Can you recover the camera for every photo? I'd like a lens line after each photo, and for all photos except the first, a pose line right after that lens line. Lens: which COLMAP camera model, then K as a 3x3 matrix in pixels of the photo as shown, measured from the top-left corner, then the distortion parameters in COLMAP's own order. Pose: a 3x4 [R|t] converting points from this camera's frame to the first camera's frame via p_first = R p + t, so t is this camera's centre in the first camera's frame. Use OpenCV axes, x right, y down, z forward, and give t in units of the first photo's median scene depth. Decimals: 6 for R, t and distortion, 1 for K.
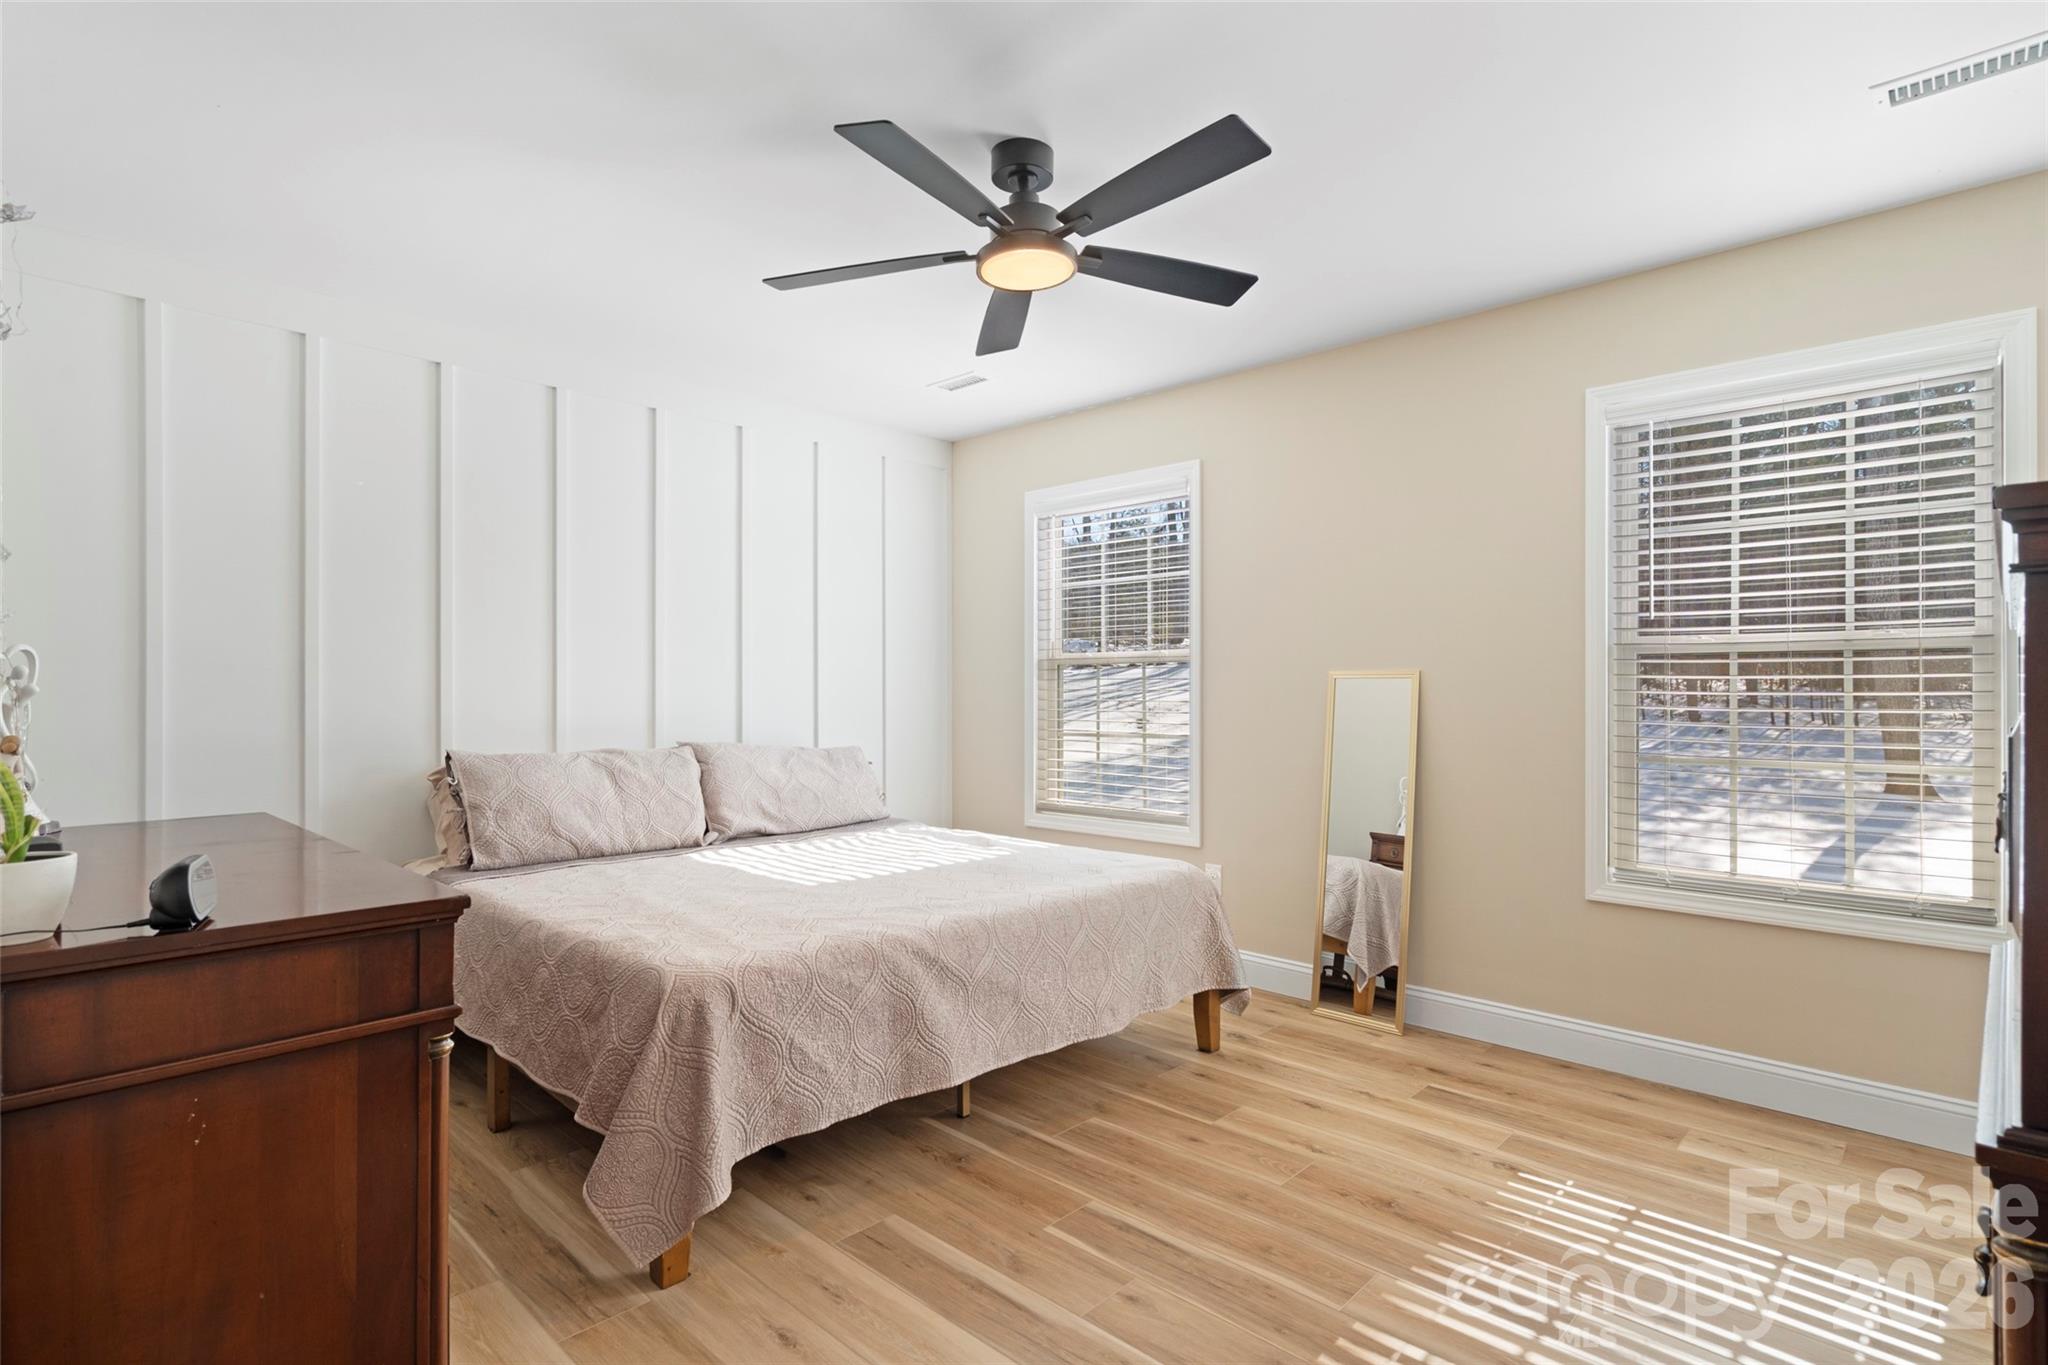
lens RADIAL K [[1001.8, 0, 1030.8], [0, 1001.8, 669.3], [0, 0, 1]] dist [0.000937, 0.000337]
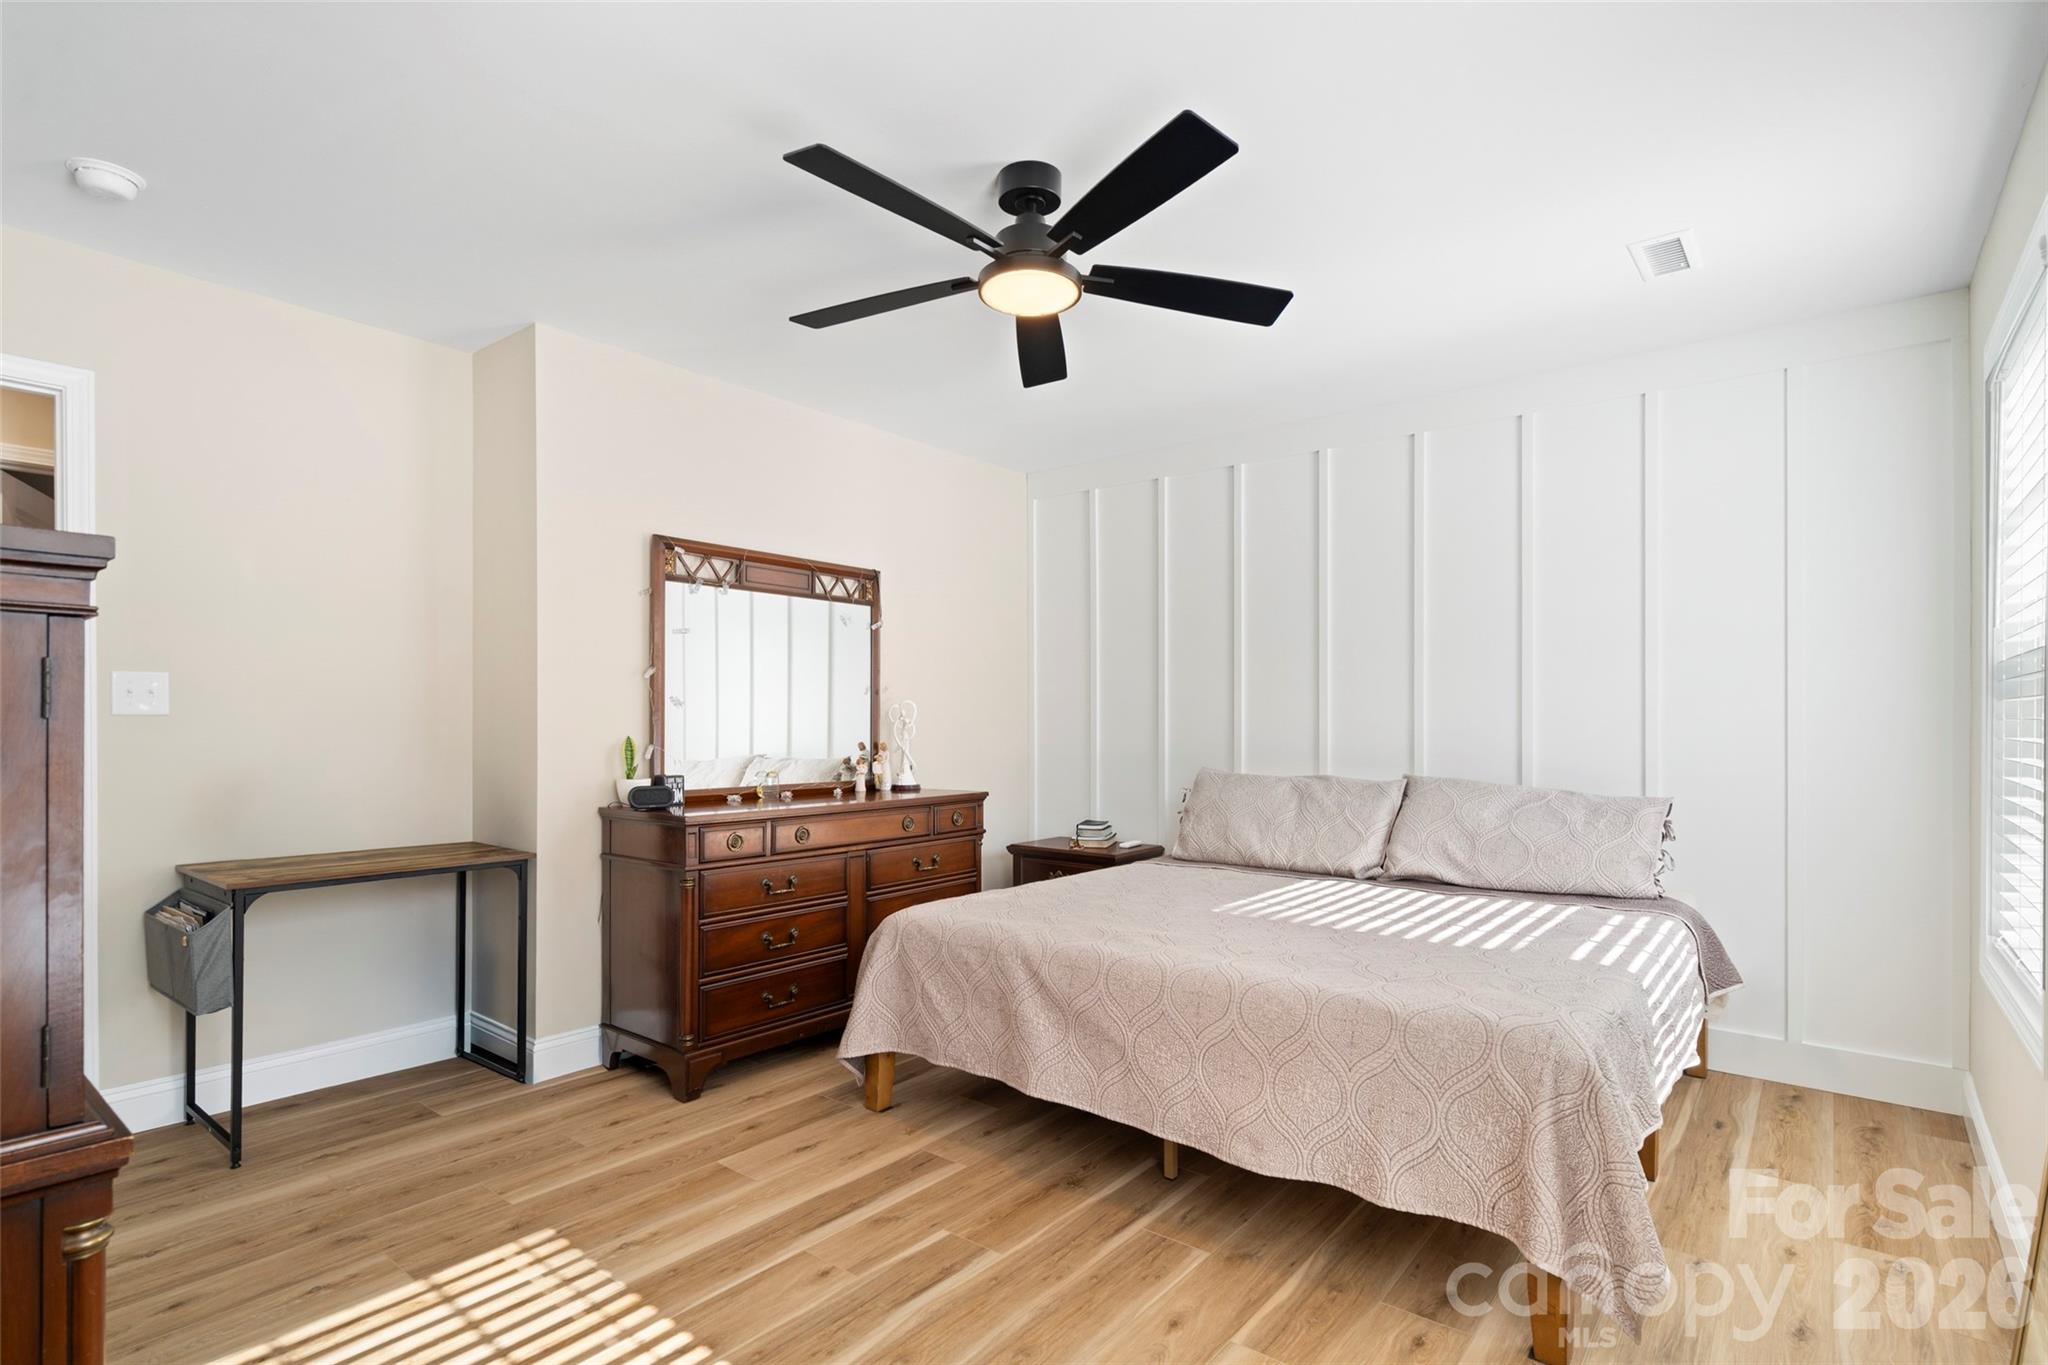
lens RADIAL K [[1013.7, 0, 1030.8], [0, 1013.7, 717.3], [0, 0, 1]] dist [-0.002192, -0.000256]
pose [[0.098724, -0.001022, -0.995114, 0.949085], [0.021258, 0.999773, 0.001082, 0.014533], [0.994888, -0.021261, 0.098724, 0.869199]]
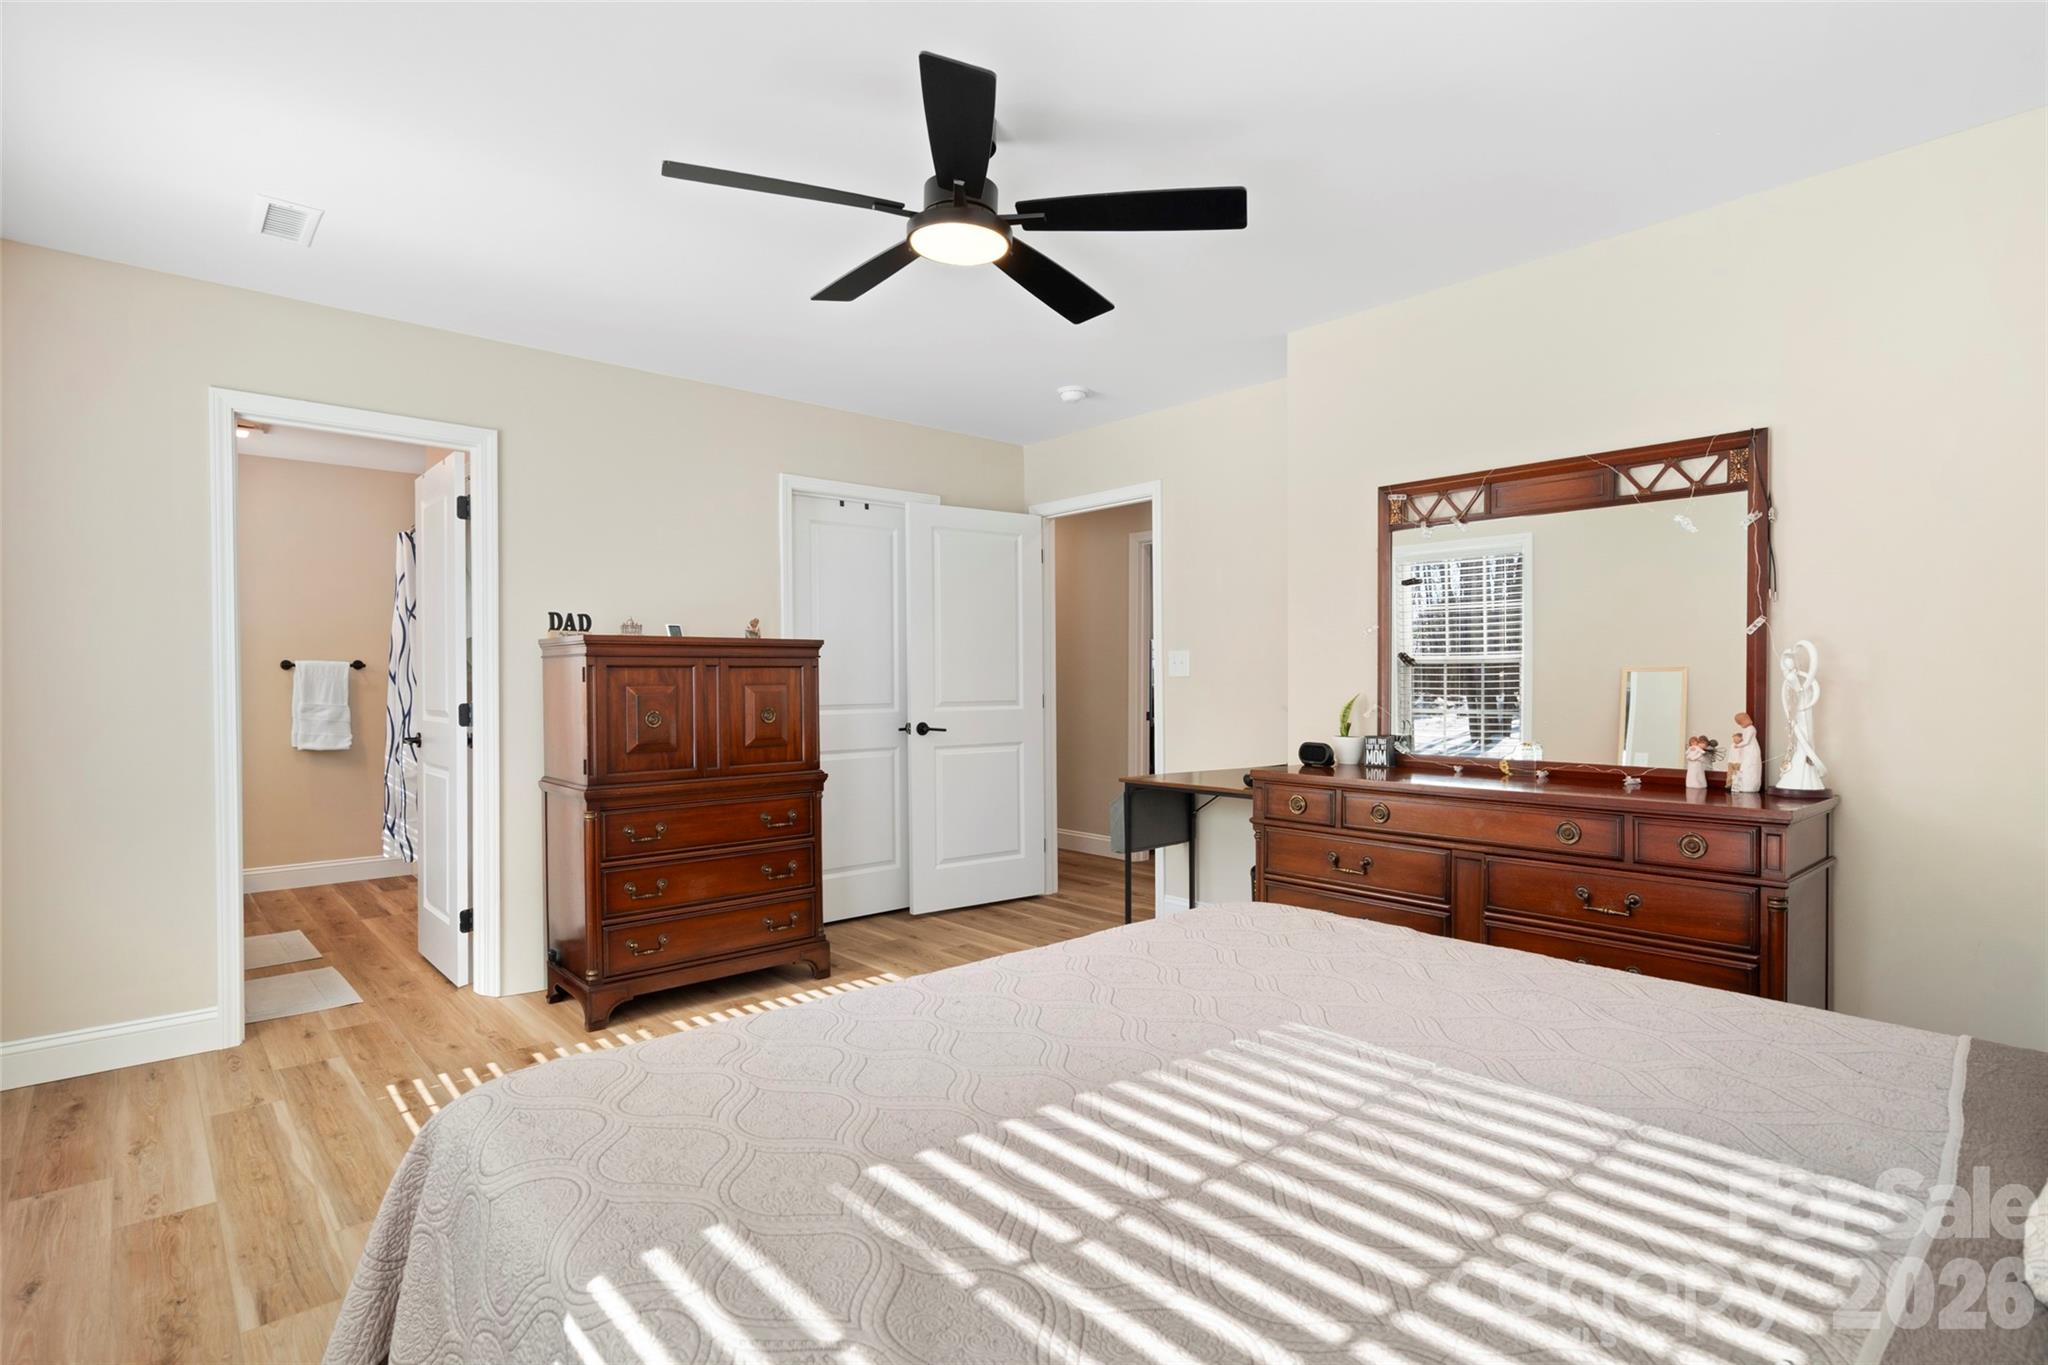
lens RADIAL K [[1014.5, 0, 1020.7], [0, 1014.5, 701.5], [0, 0, 1]] dist [0.004468, 0.001203]
pose [[-0.996154, 0.000156, 0.087624, -0.144274], [0.000219, 1.000000, 0.000718, 0.039625], [-0.087623, 0.000734, -0.996153, 1.901299]]
